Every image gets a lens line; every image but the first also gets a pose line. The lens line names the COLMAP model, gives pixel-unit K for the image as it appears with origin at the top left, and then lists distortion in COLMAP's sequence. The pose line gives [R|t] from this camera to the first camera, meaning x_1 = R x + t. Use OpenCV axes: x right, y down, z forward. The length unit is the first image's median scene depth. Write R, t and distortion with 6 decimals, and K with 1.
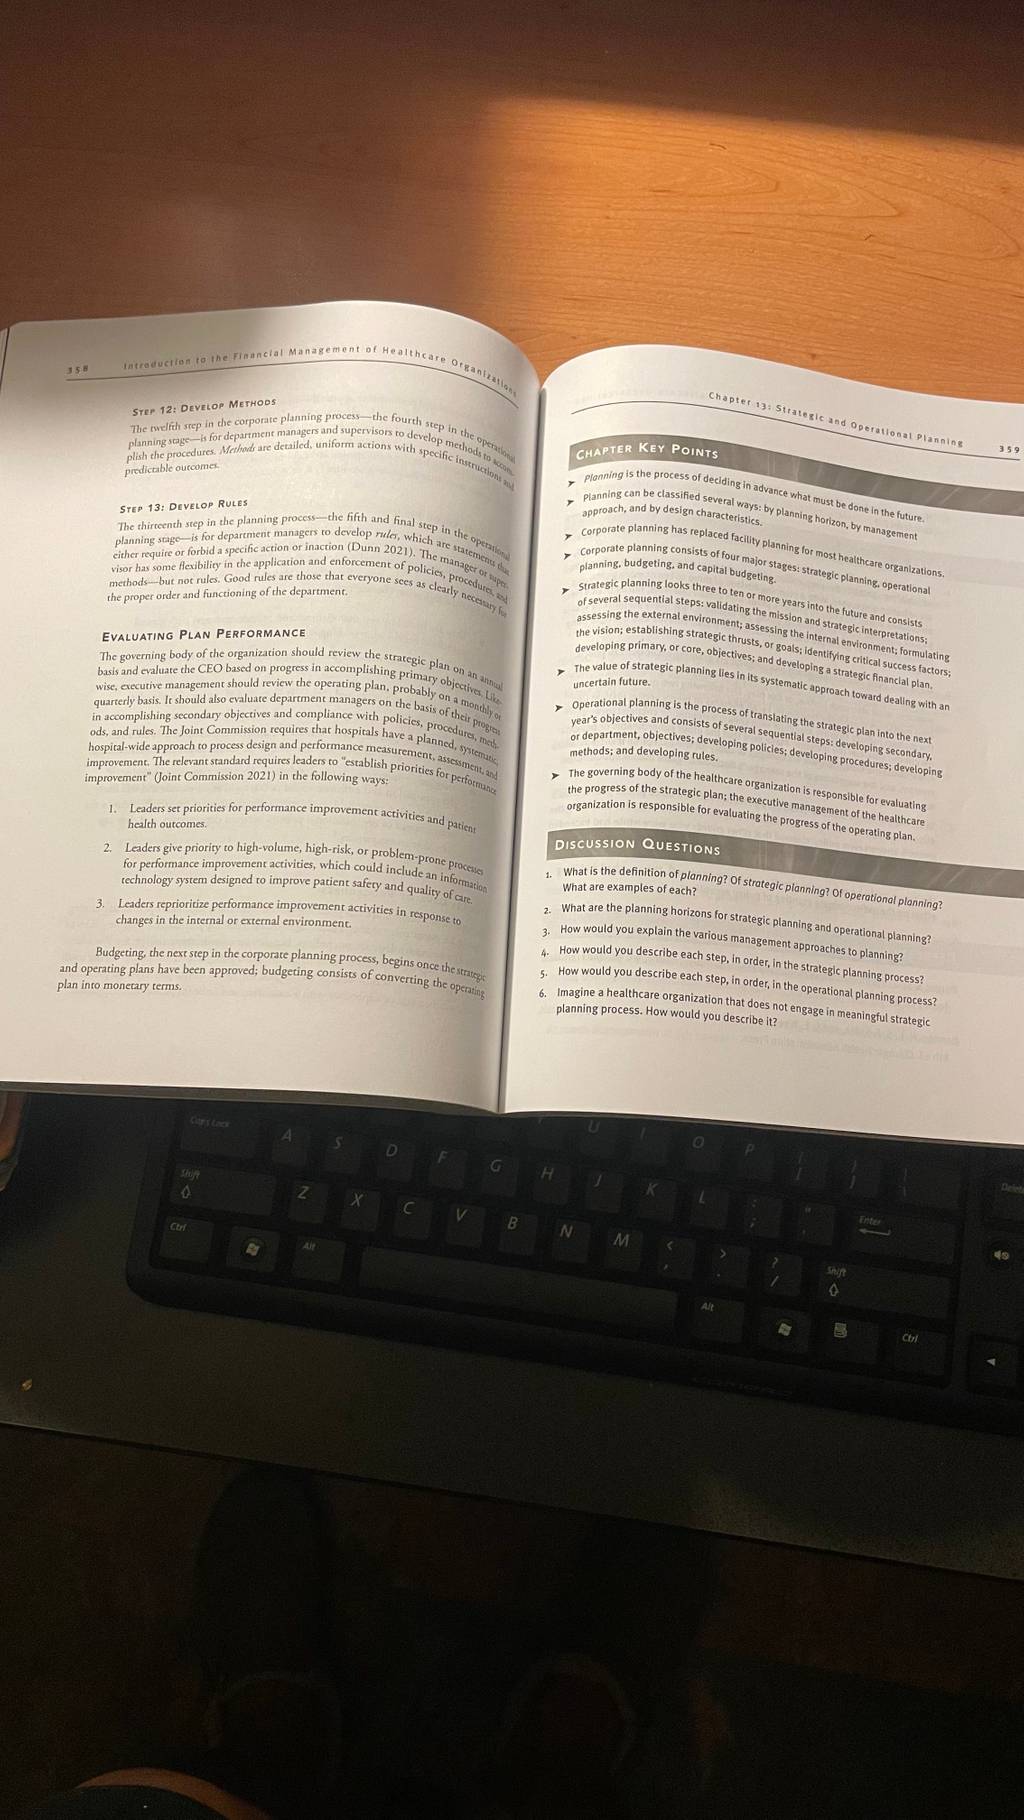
lens RADIAL K [[1401.2, 0, 513.4], [0, 1401.2, 908.8], [0, 0, 1]] dist [0.066746, -0.126793]
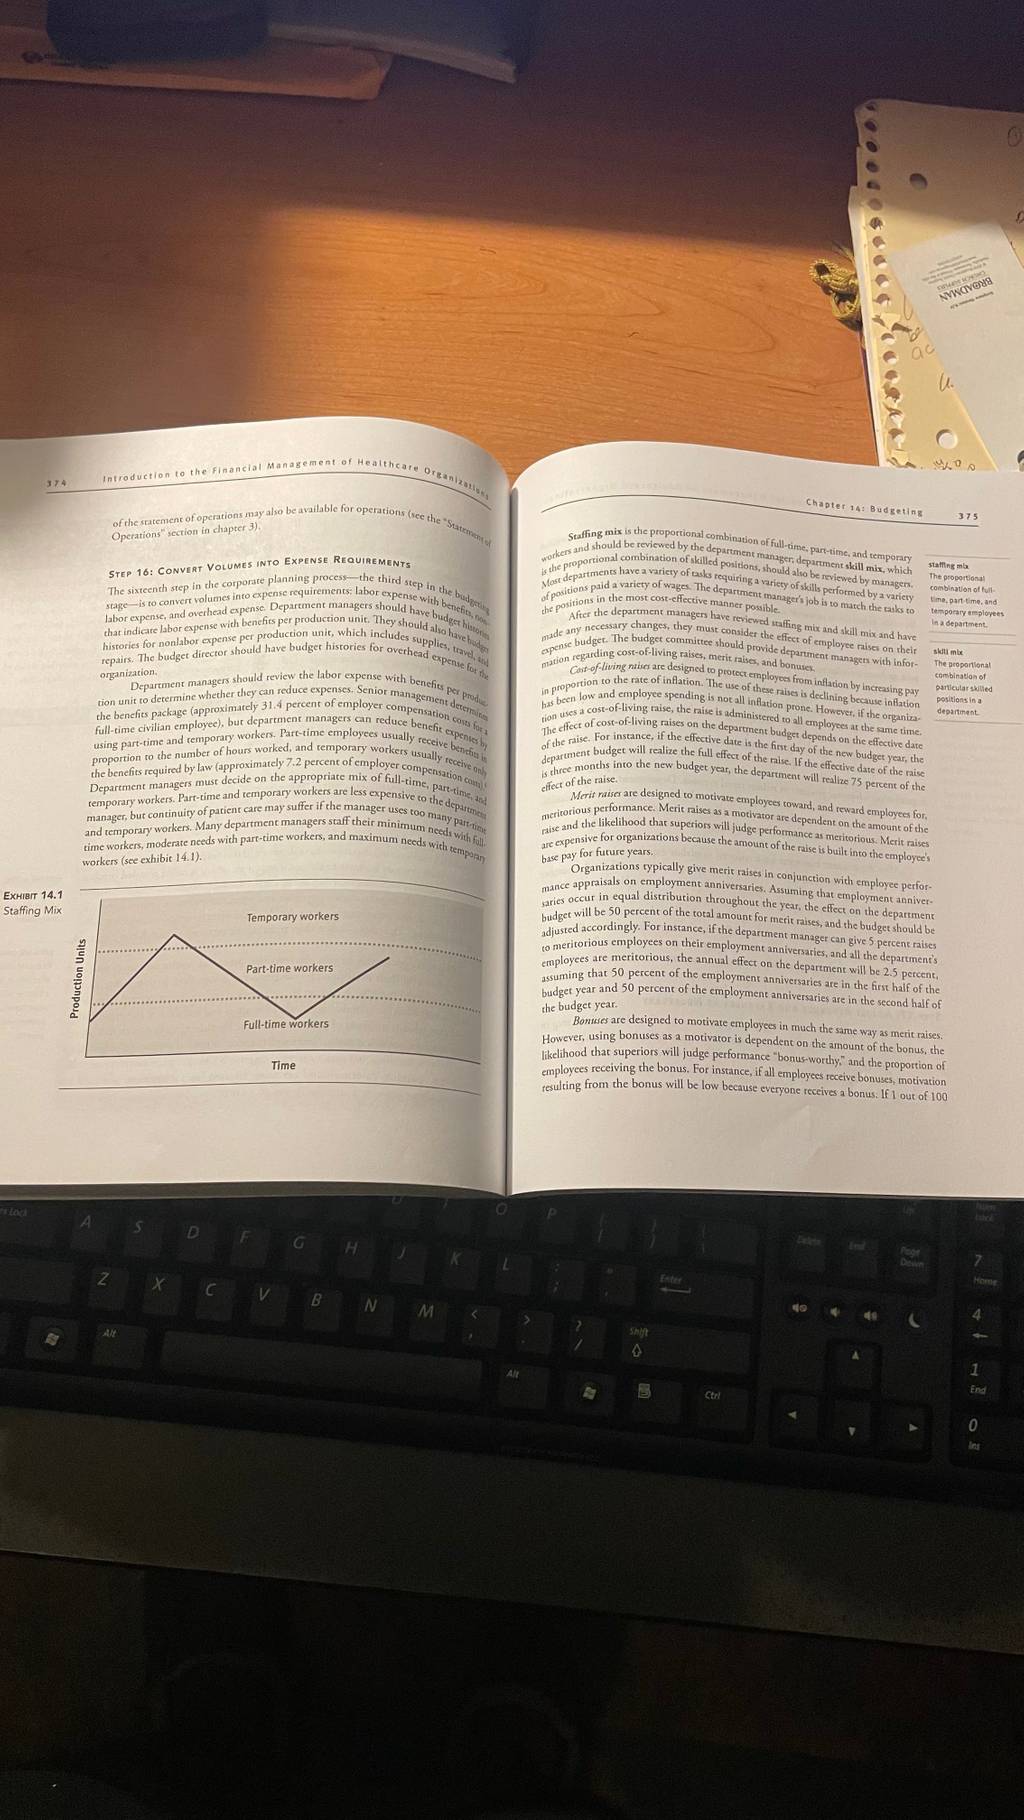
lens RADIAL K [[1401.2, 0, 513.4], [0, 1401.2, 908.8], [0, 0, 1]] dist [0.066746, -0.126793]
pose [[0.998249, -0.033168, 0.048972, 0.099113], [0.035864, 0.997829, -0.055237, 0.006839], [-0.047034, 0.056896, 0.997272, -0.020750]]
